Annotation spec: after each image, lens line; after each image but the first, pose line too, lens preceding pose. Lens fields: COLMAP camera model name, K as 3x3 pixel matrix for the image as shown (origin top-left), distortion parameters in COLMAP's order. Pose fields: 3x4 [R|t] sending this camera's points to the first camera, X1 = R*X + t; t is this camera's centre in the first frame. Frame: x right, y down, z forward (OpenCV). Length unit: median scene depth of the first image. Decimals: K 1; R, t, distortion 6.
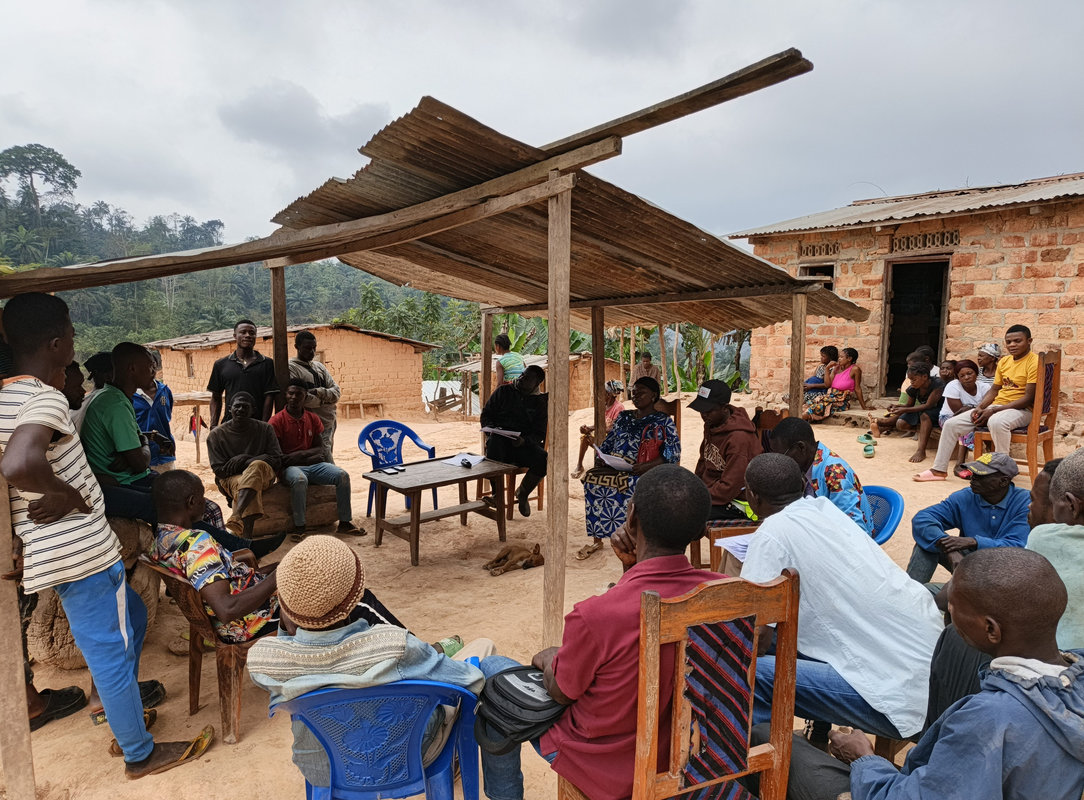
lens RADIAL K [[727.2, 0, 543.9], [0, 727.2, 427.8], [0, 0, 1]] dist [0.064149, -0.071795]
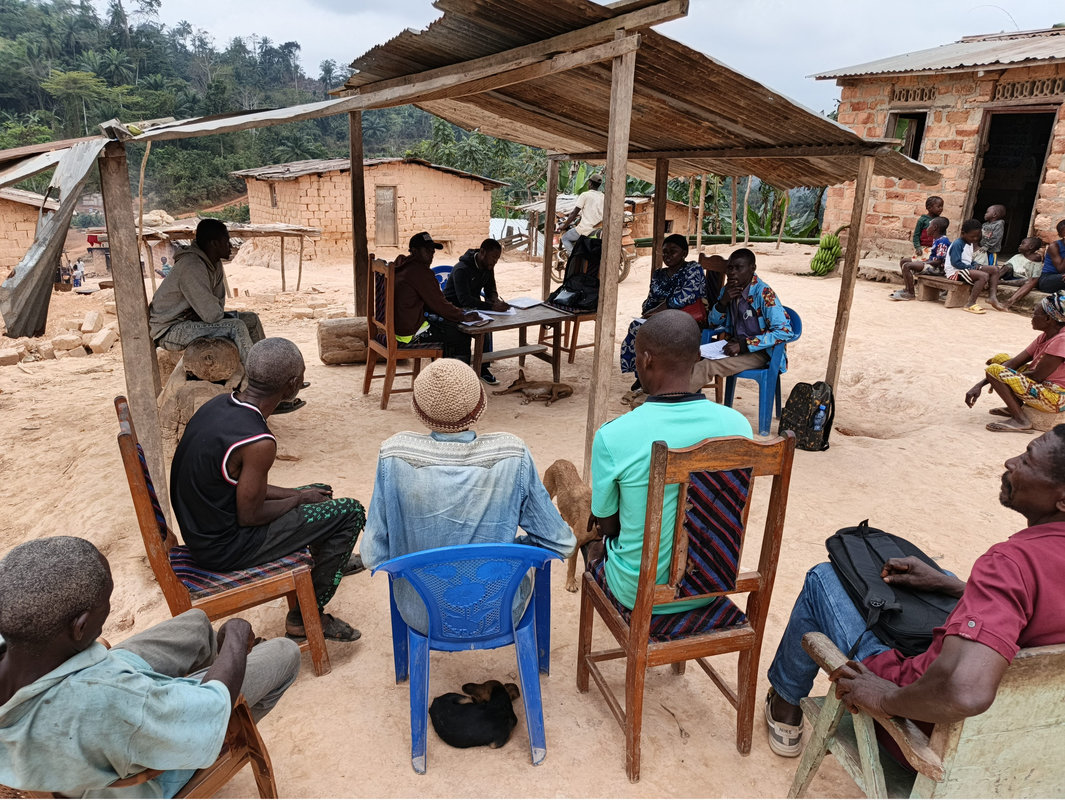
lens RADIAL K [[755.7, 0, 532.5], [0, 755.7, 400.0], [0, 0, 1]] dist [0.094988, -0.121909]
pose [[0.992174, 0.067388, -0.105118, 0.027164], [-0.046107, 0.980090, 0.193124, -0.033296], [0.116039, -0.186766, 0.975527, -0.100449]]
